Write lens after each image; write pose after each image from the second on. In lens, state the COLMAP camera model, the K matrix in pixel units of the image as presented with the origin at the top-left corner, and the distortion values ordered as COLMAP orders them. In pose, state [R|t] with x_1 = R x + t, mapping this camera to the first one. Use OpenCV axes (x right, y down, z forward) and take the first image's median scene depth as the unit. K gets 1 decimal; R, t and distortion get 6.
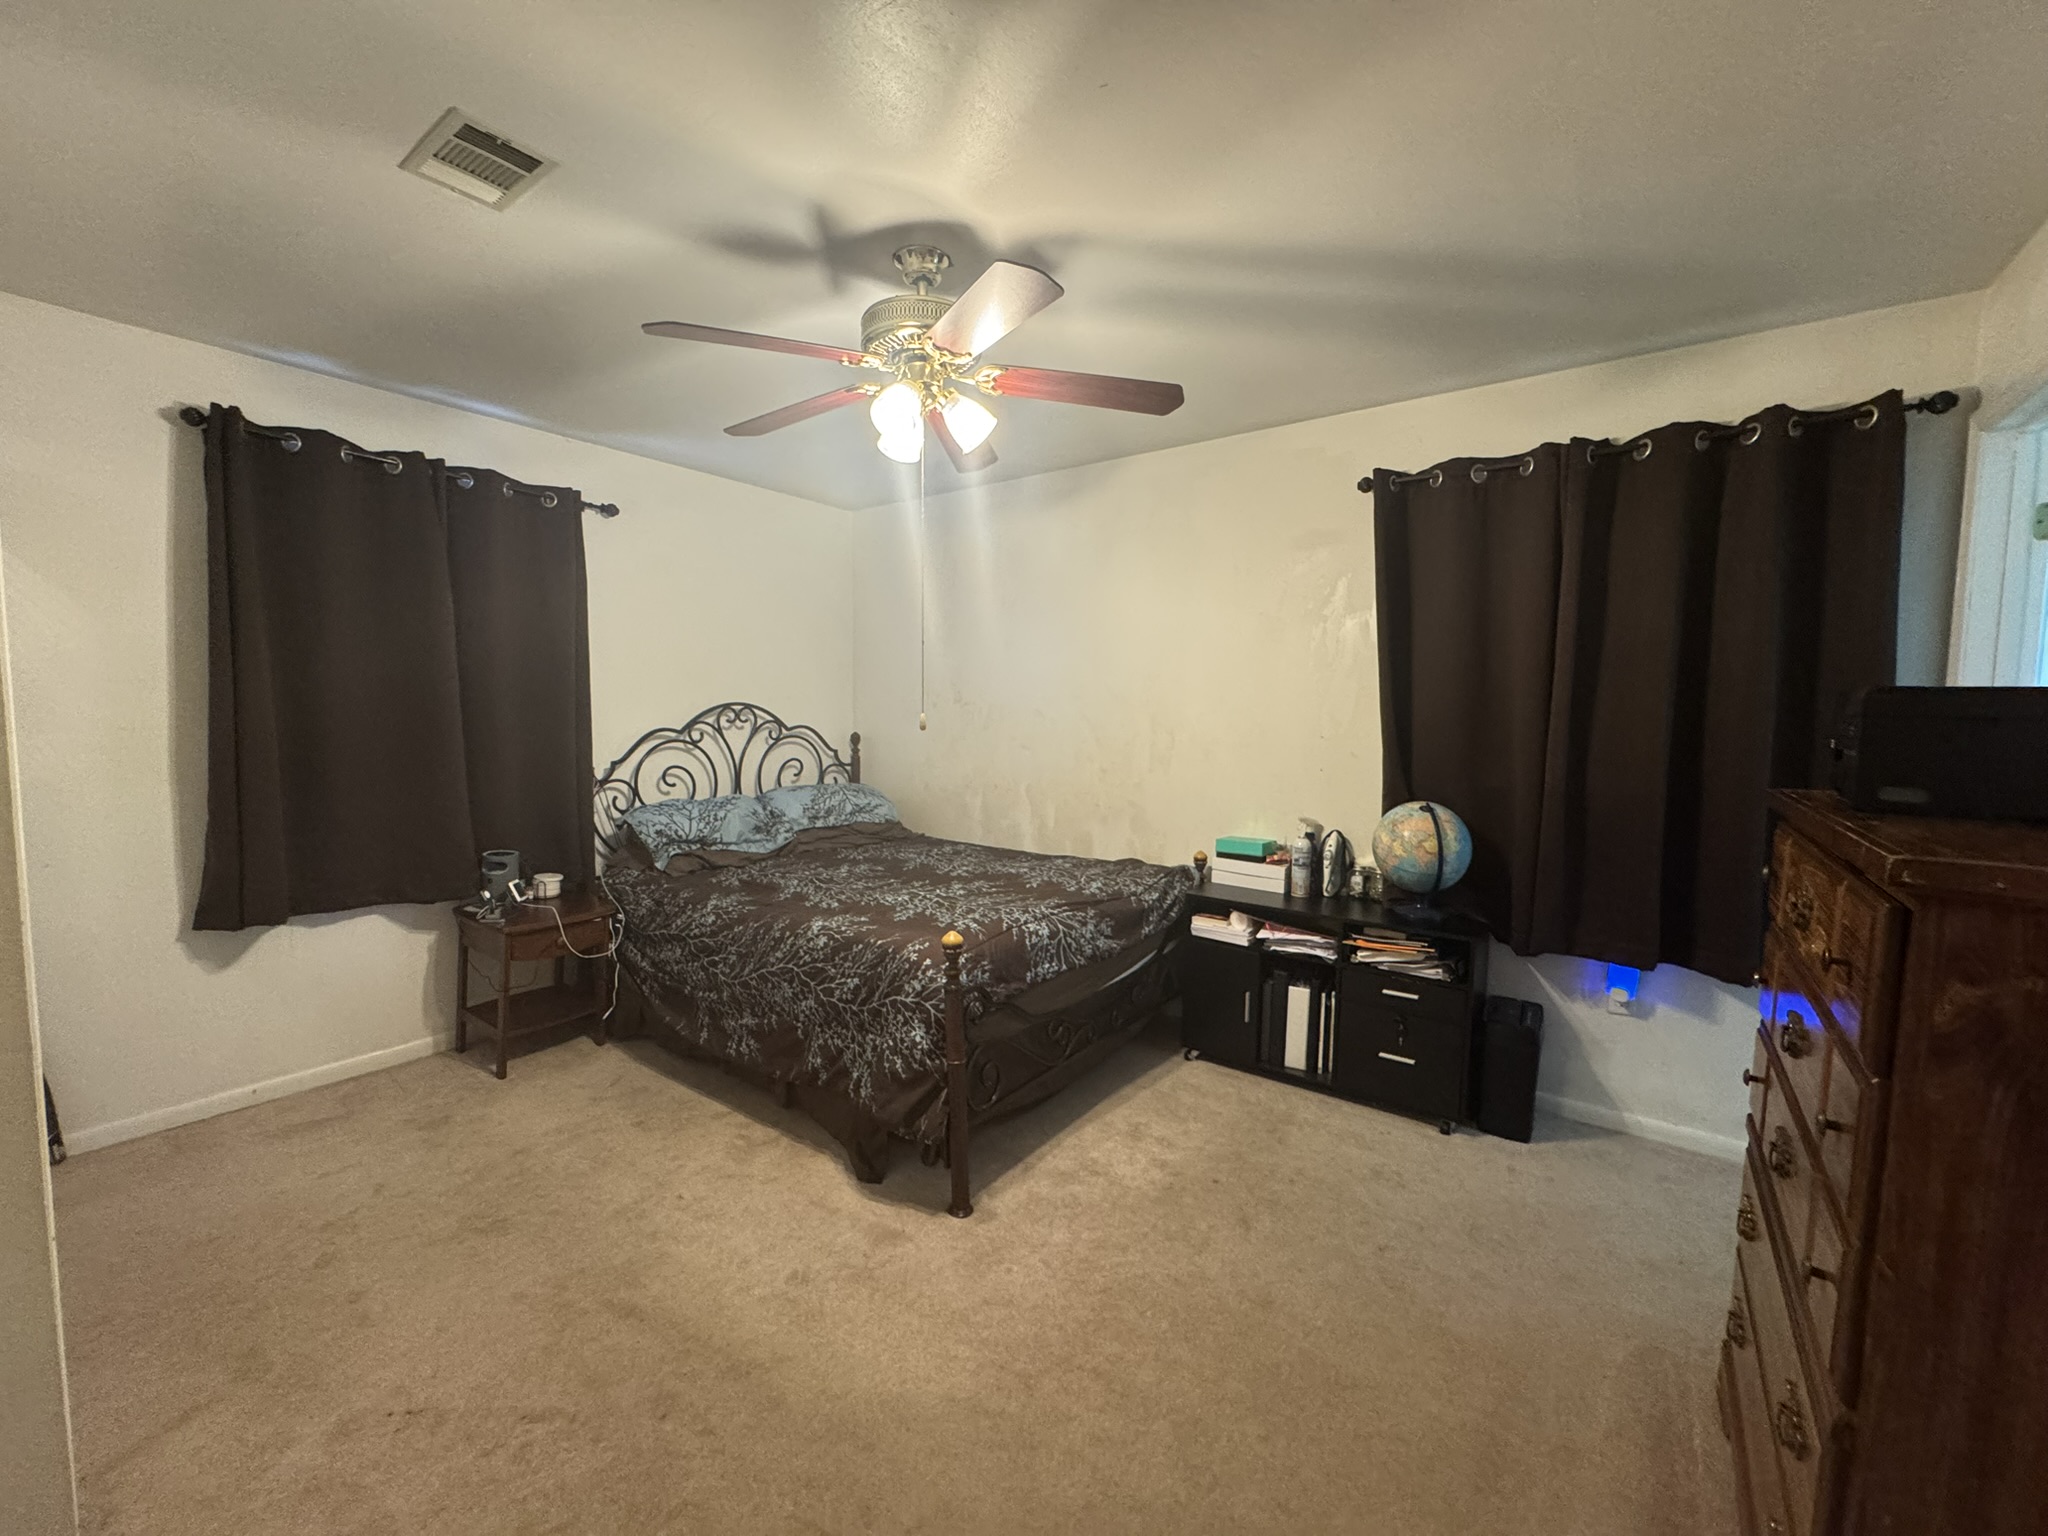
lens RADIAL K [[817.0, 0, 1027.0], [0, 817.0, 769.7], [0, 0, 1]] dist [-0.002695, 0.000535]
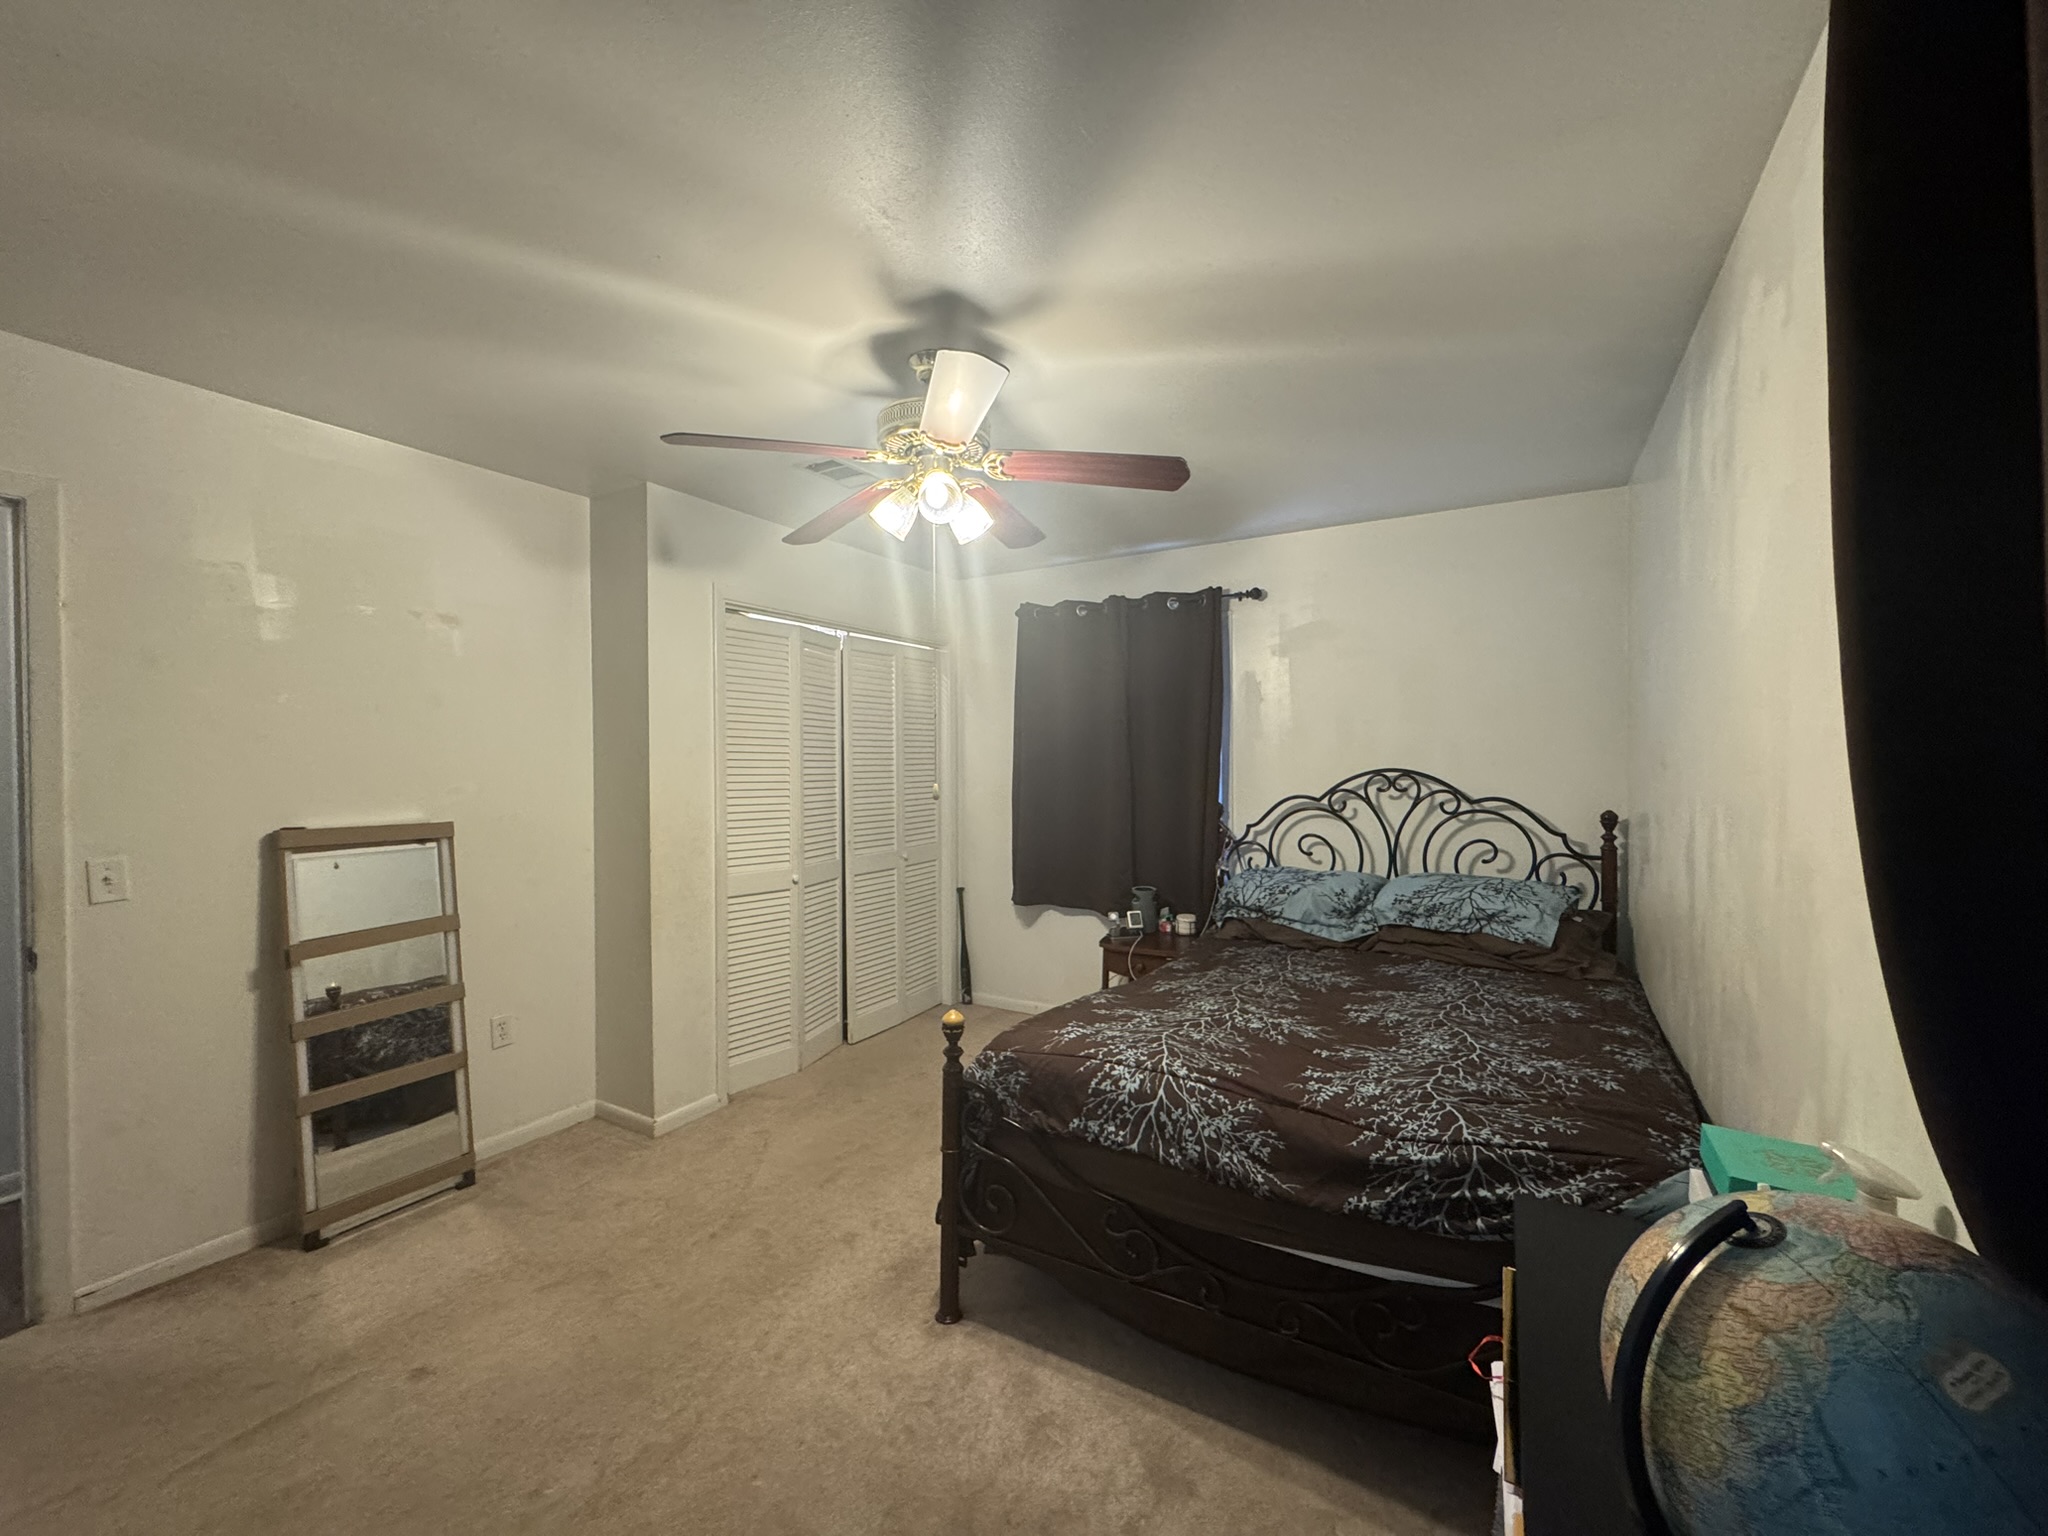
lens RADIAL K [[817.0, 0, 1022.6], [0, 817.0, 769.5], [0, 0, 1]] dist [-0.002695, 0.000535]
pose [[0.105071, -0.003400, -0.994459, 0.723923], [-0.072532, 0.997305, -0.011073, -0.066151], [0.991816, 0.073294, 0.104541, 0.795000]]
